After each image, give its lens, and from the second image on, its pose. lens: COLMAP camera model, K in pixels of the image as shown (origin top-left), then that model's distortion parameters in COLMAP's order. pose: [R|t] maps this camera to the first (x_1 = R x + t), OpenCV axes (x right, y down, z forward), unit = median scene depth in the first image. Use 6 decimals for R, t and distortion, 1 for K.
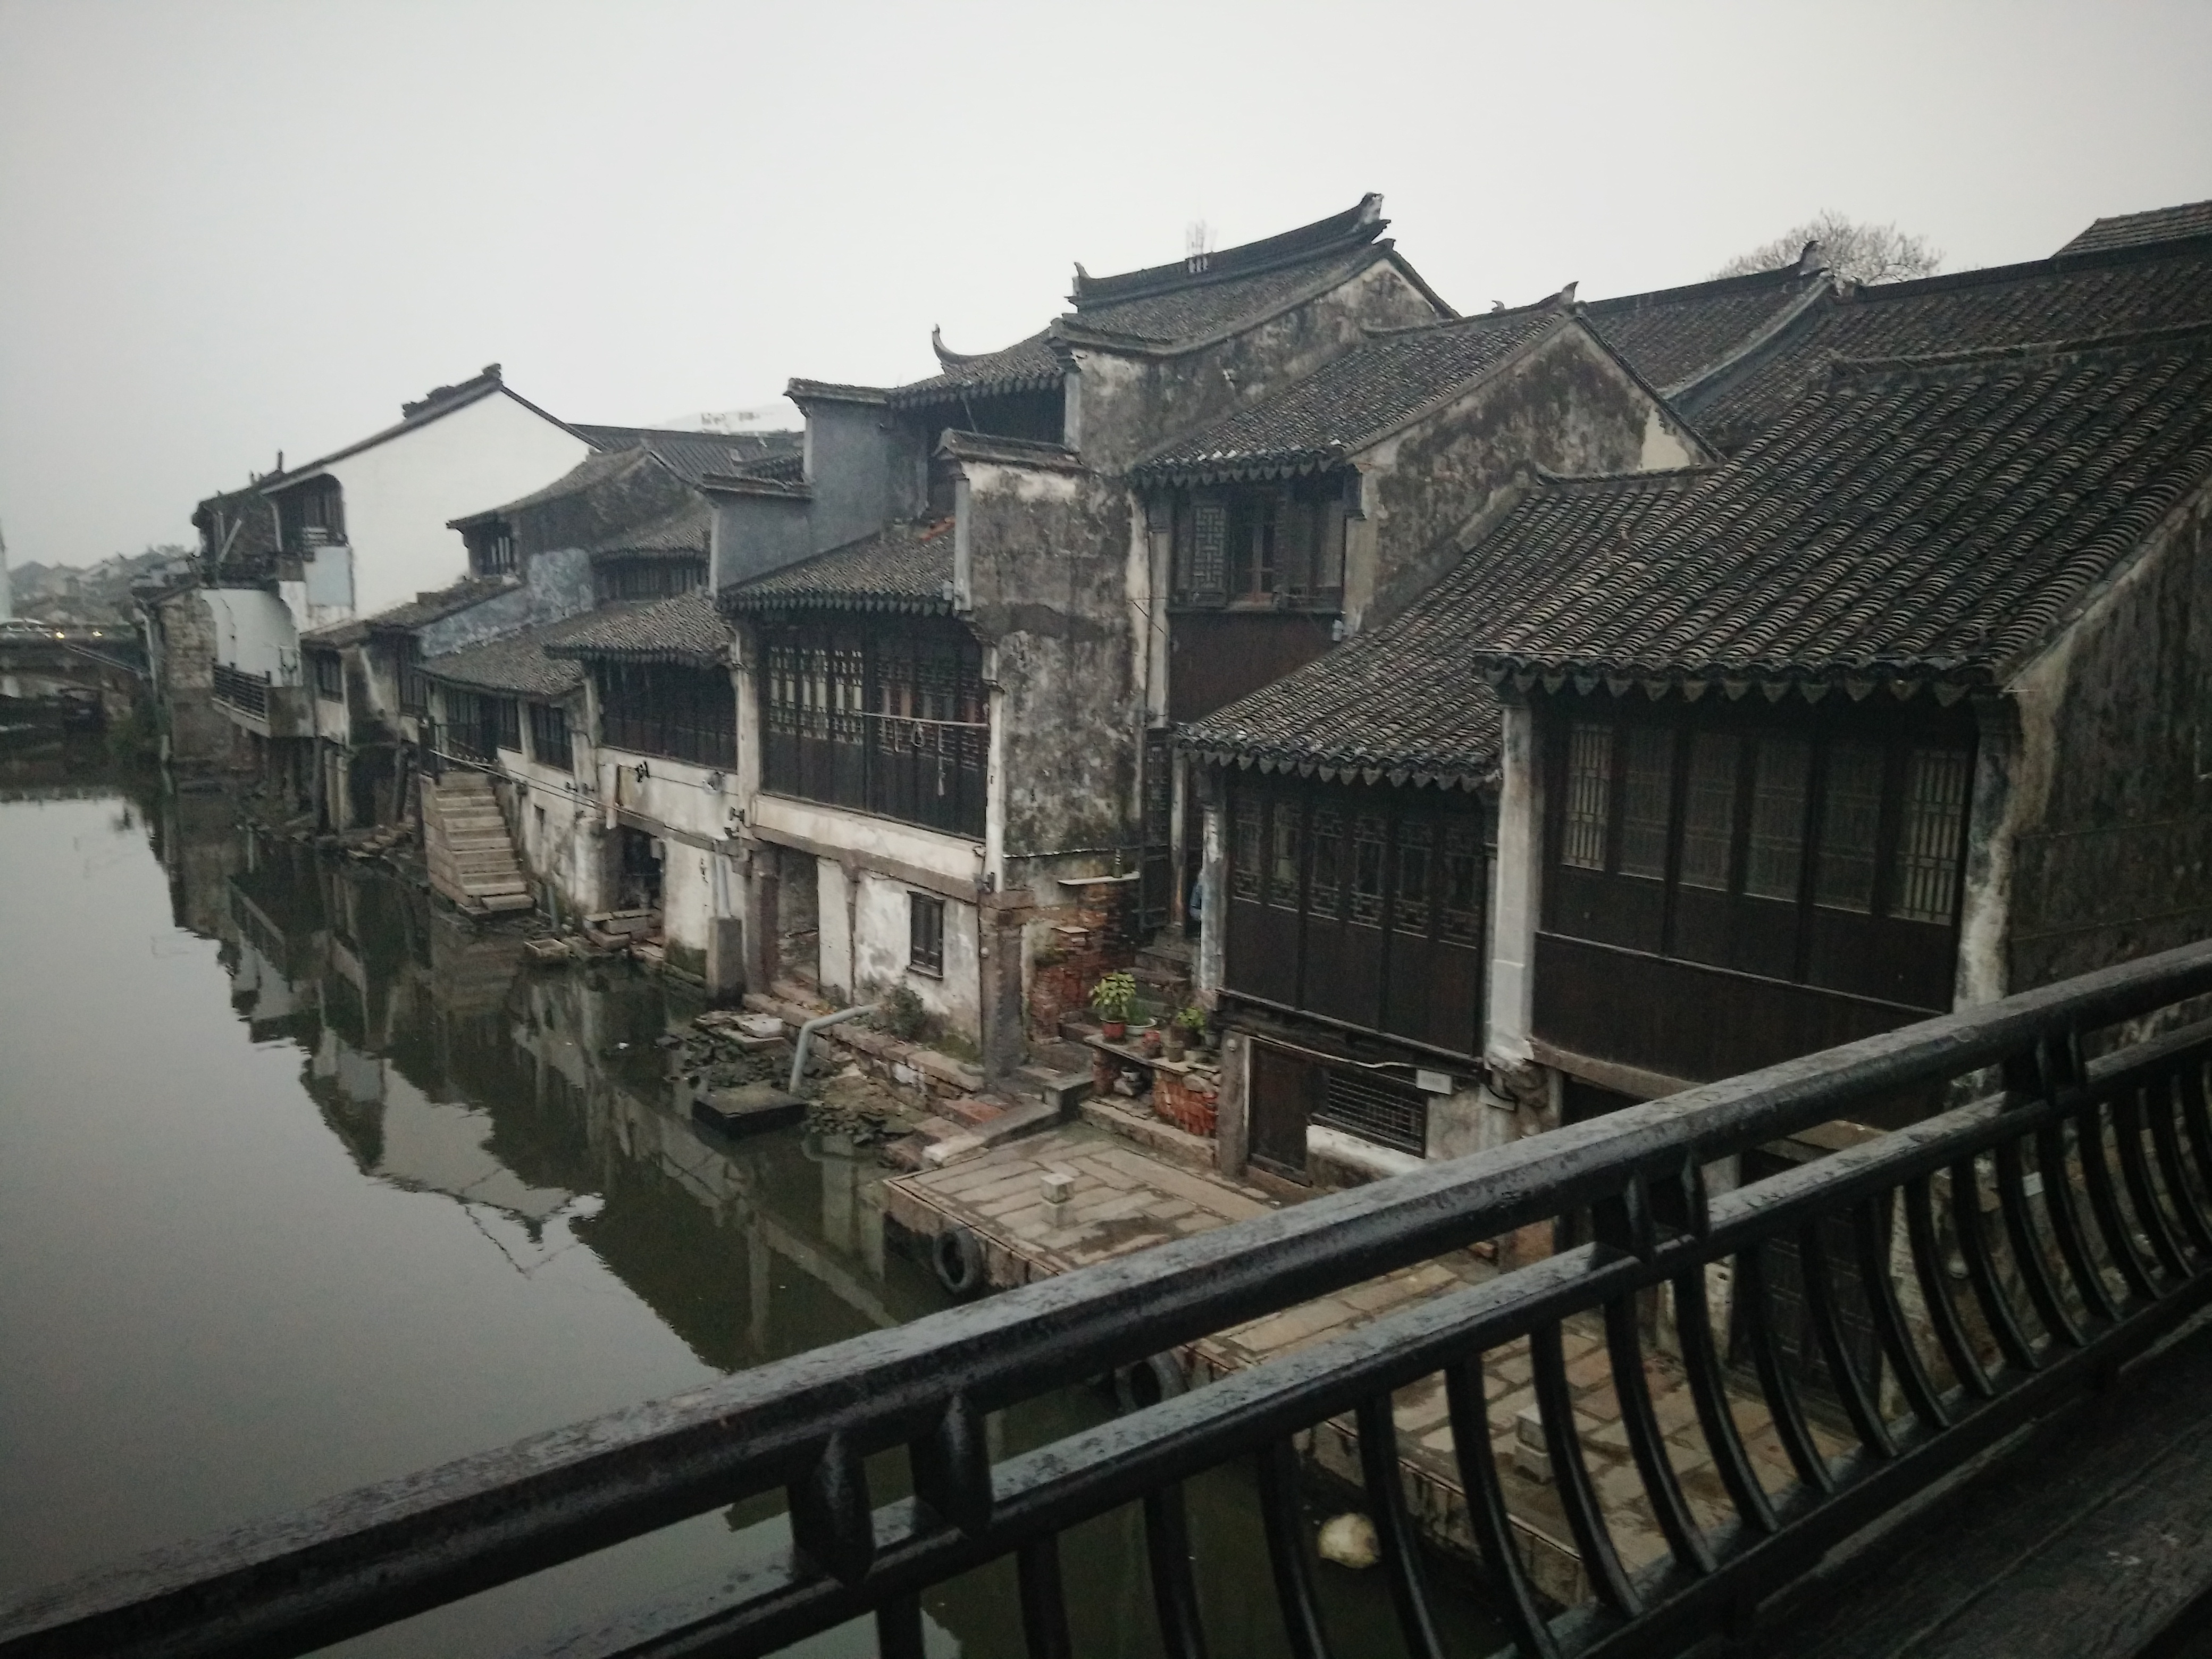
lens RADIAL K [[1454.0, 0, 1053.4], [0, 1454.0, 838.7], [0, 0, 1]] dist [0.101851, -0.126770]
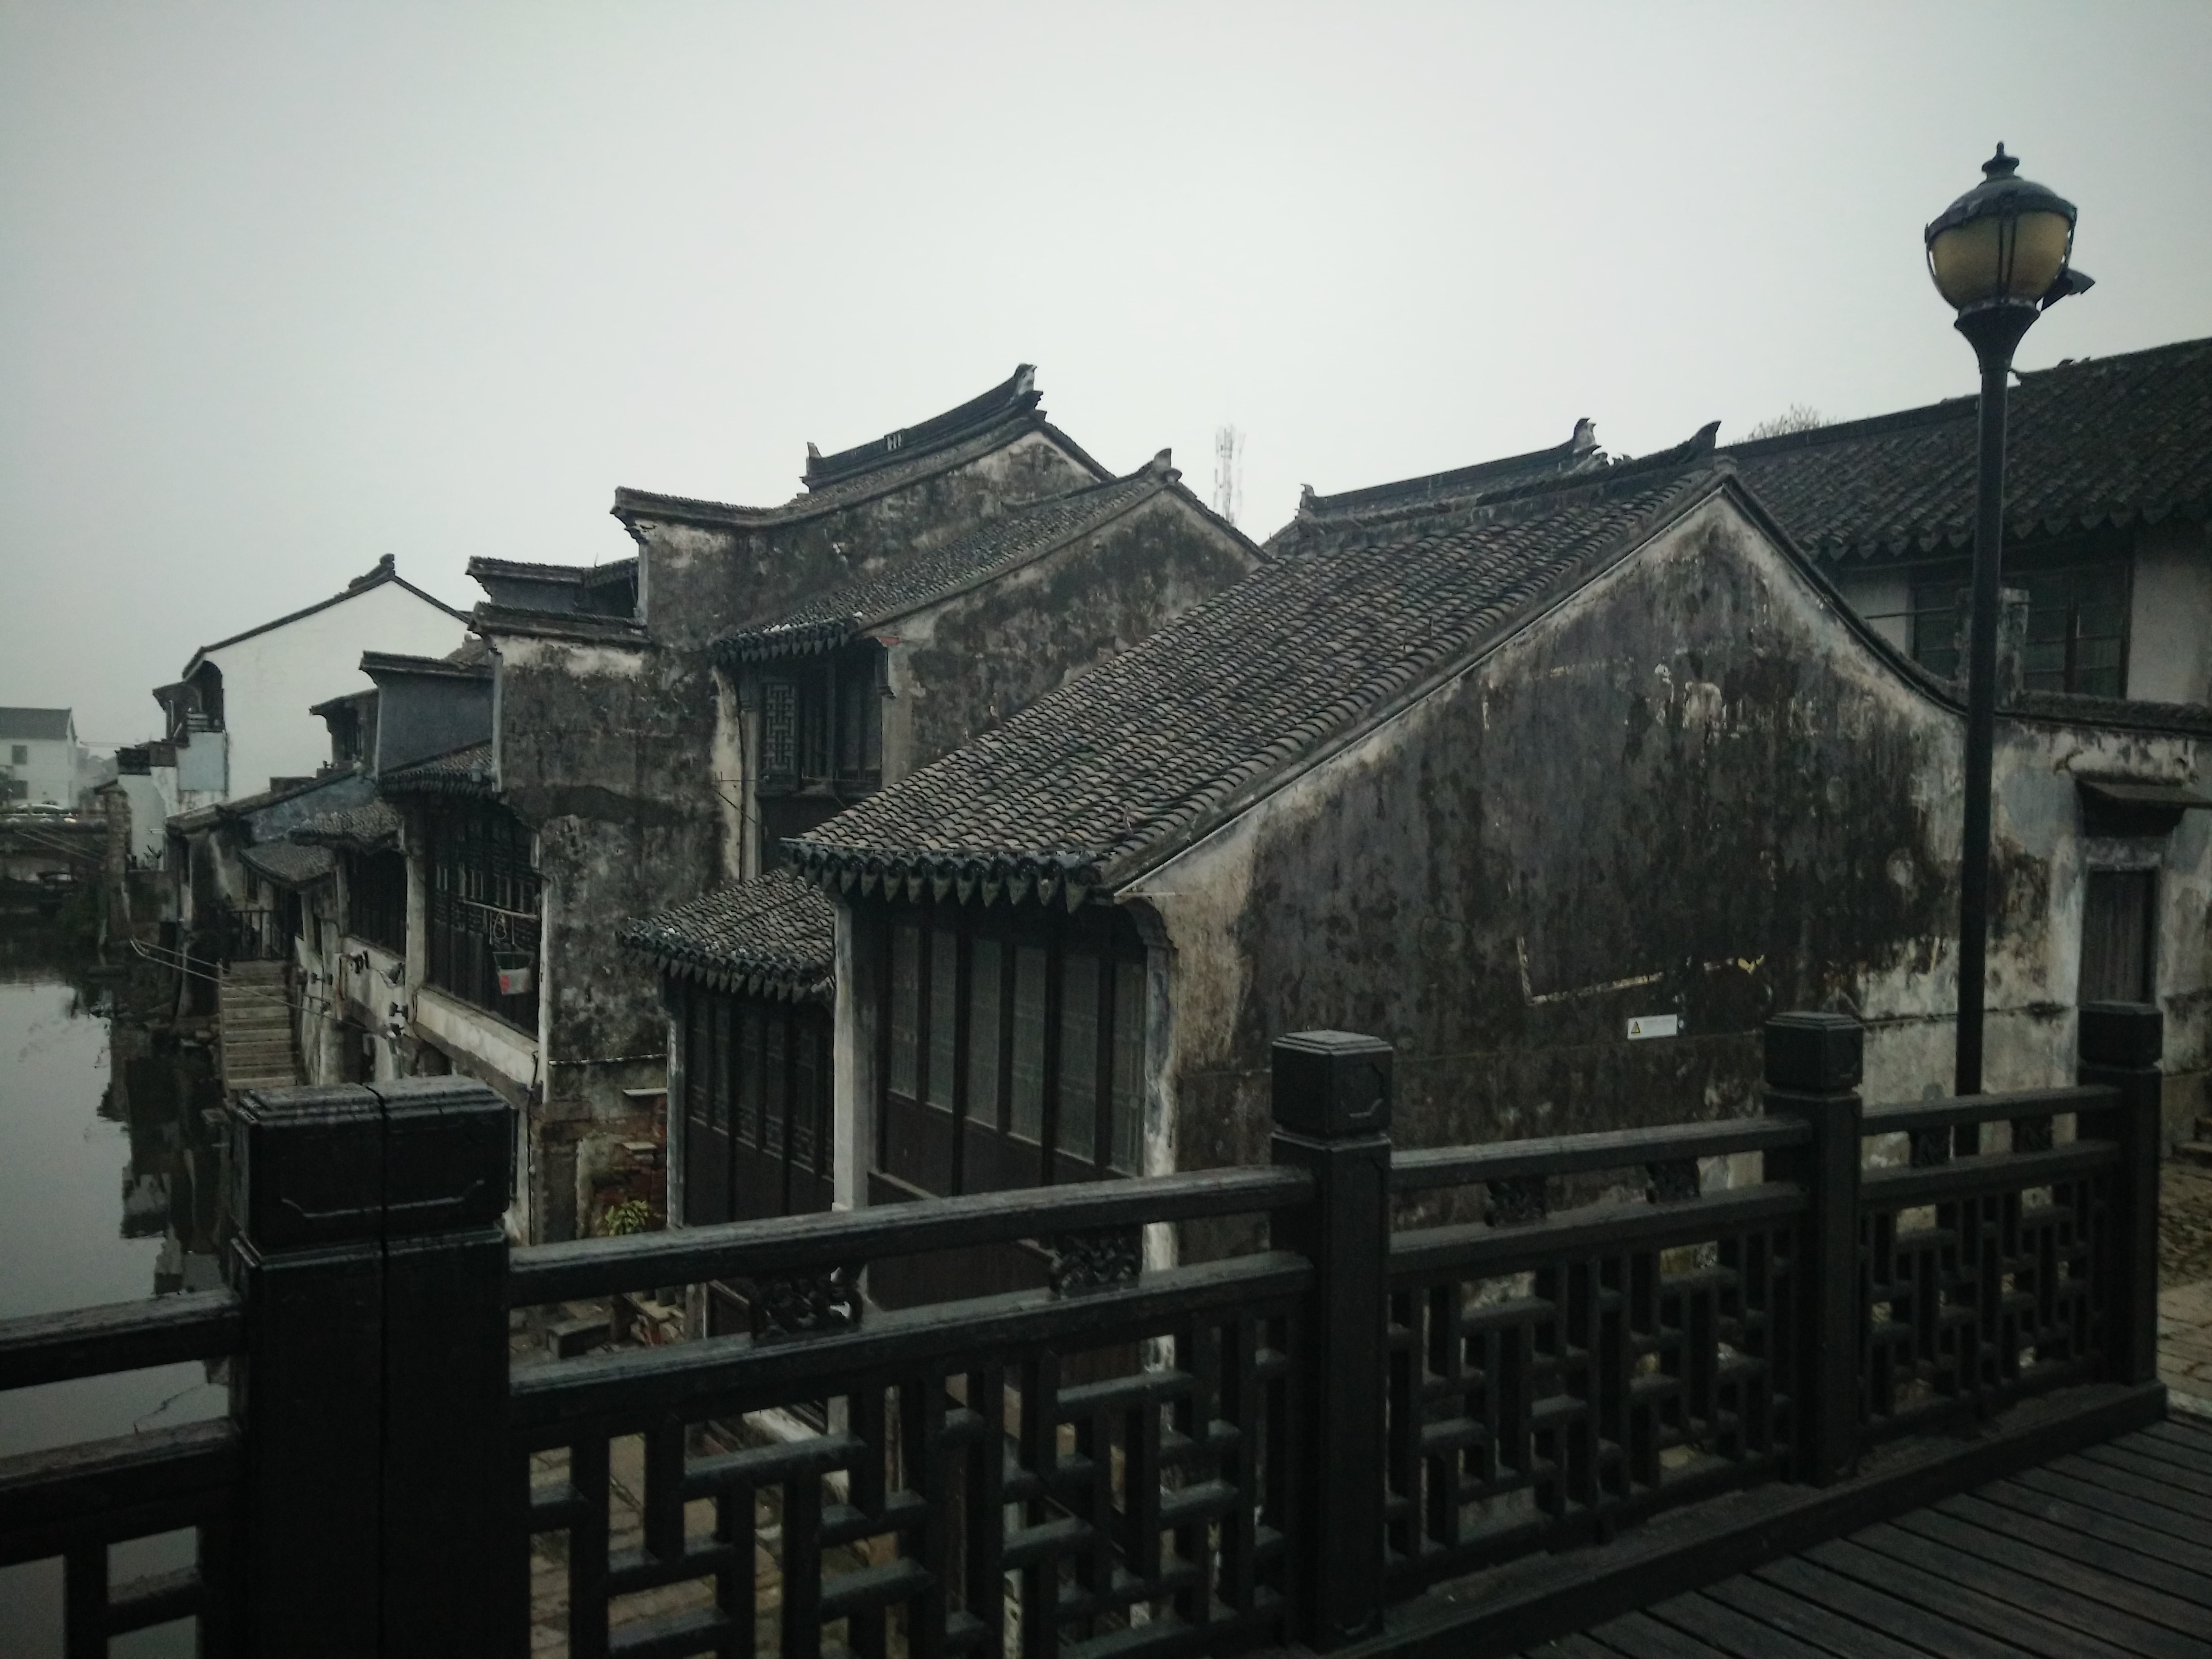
lens RADIAL K [[1457.0, 0, 1104.4], [0, 1457.0, 874.0], [0, 0, 1]] dist [0.063346, -0.000254]
pose [[0.997238, 0.007918, -0.073851, 0.372129], [-0.015565, 0.994502, -0.103550, -0.015010], [0.072625, 0.104414, 0.991879, 0.109808]]
